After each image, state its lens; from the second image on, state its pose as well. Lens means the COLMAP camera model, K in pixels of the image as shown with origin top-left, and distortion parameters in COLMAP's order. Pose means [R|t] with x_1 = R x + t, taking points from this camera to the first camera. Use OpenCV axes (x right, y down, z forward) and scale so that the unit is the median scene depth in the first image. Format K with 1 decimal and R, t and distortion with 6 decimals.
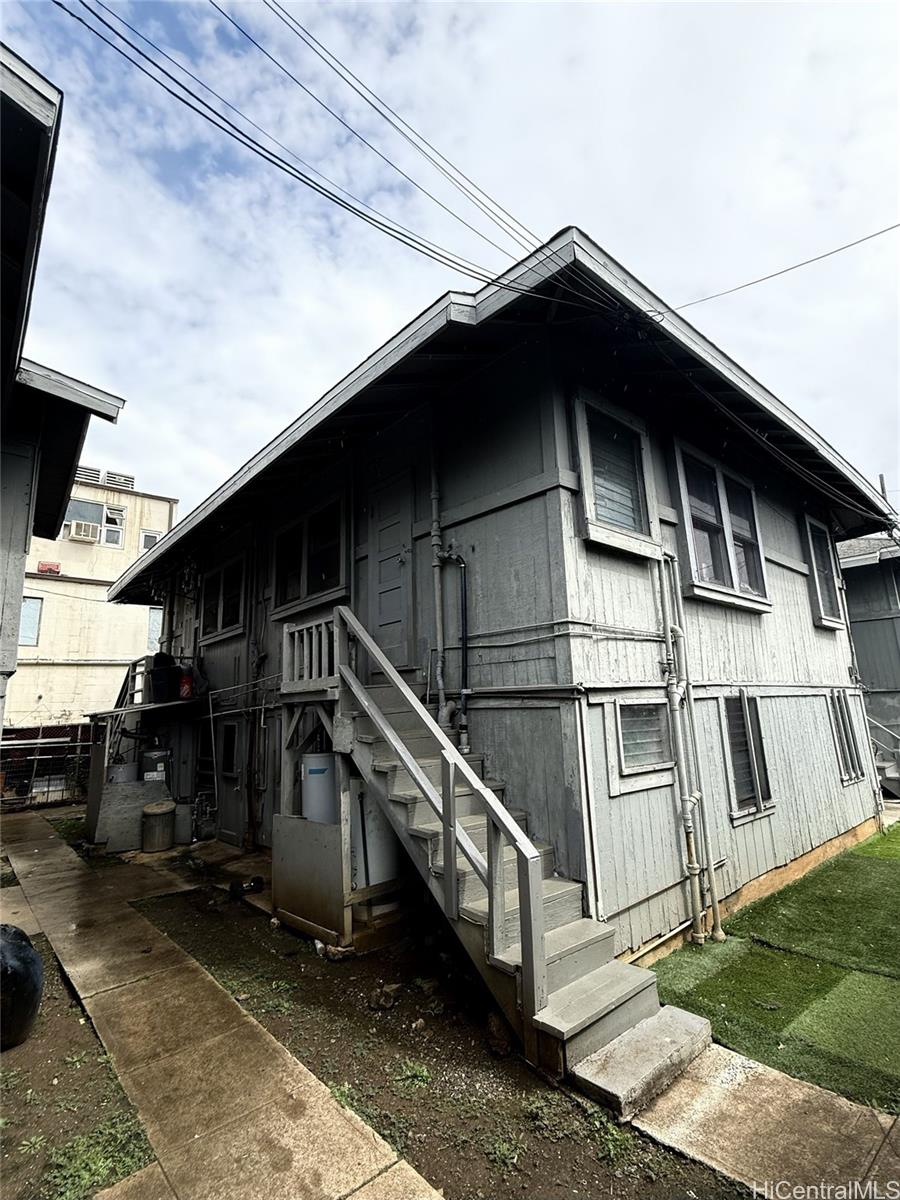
lens RADIAL K [[568.0, 0, 450.8], [0, 568.0, 598.7], [0, 0, 1]] dist [0.001253, 0.000110]
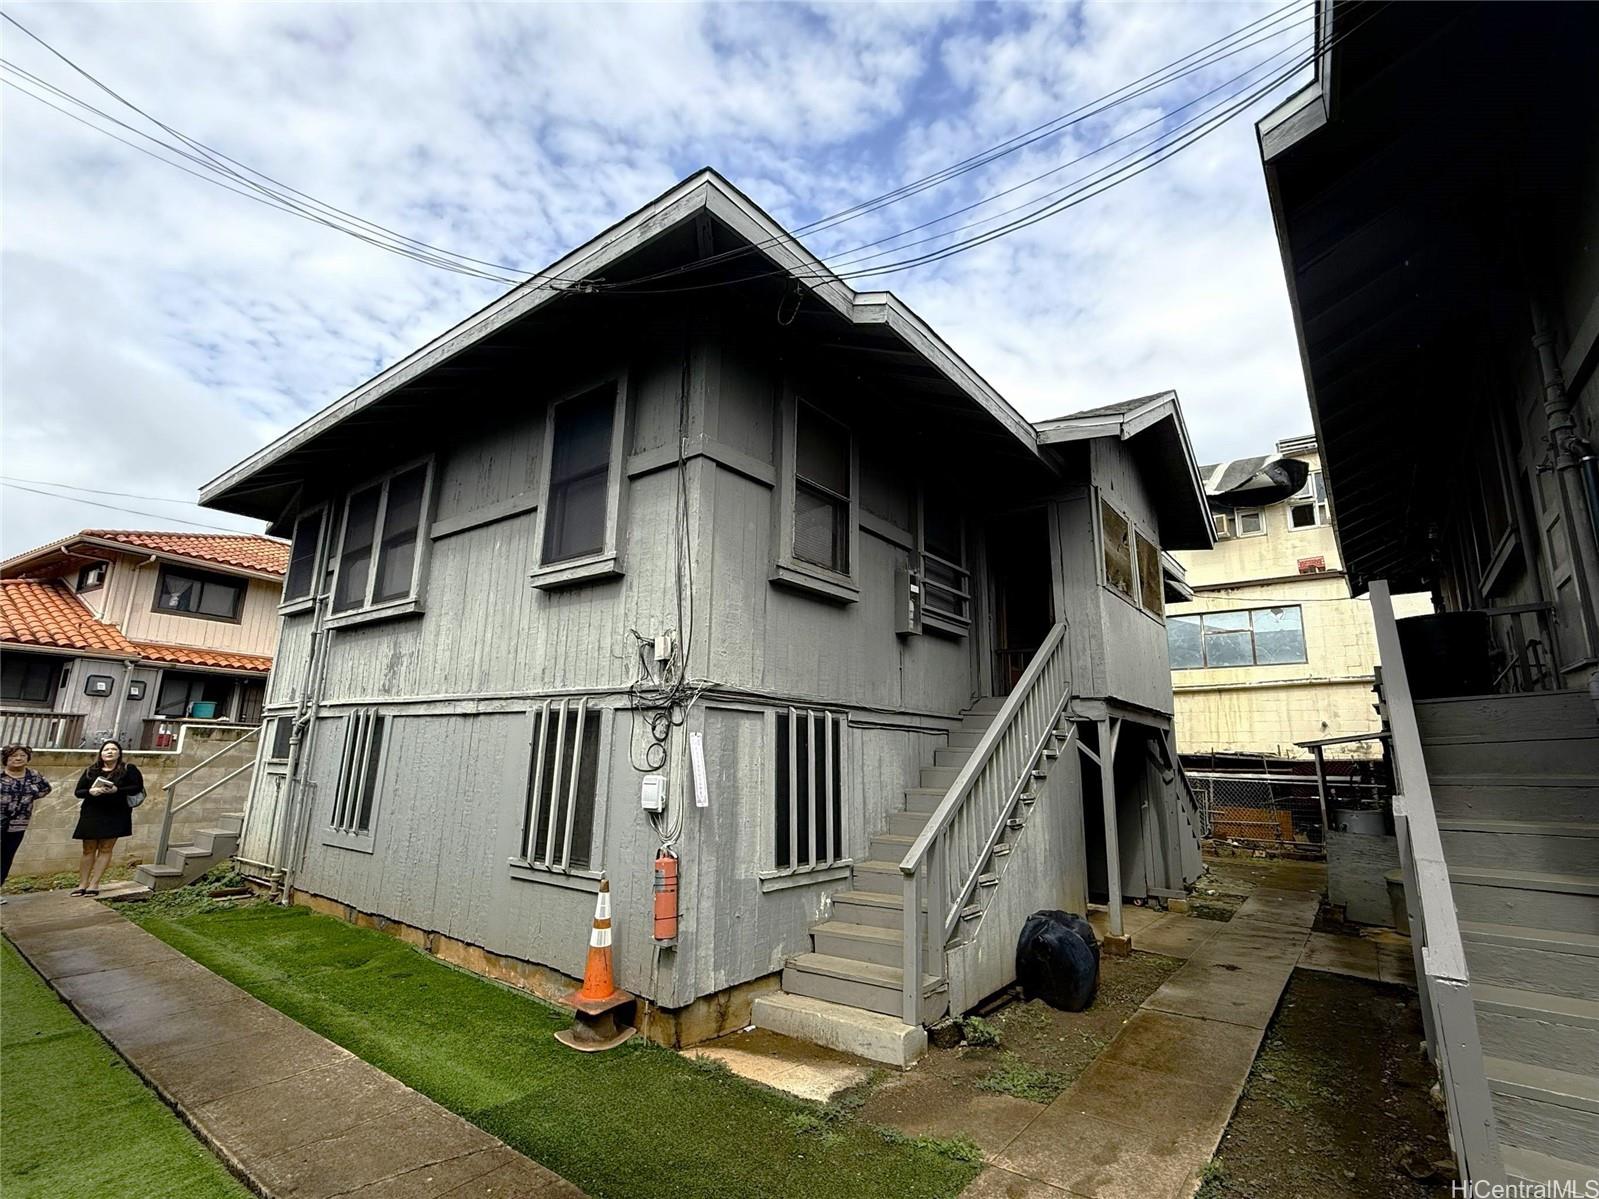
lens RADIAL K [[756.8, 0, 787.6], [0, 756.8, 599.5], [0, 0, 1]] dist [0.001253, 0.000110]
pose [[0.188587, -0.163821, -0.968296, 0.681169], [0.166493, 0.977049, -0.132875, 0.047895], [0.967841, -0.136156, 0.211533, 0.177877]]
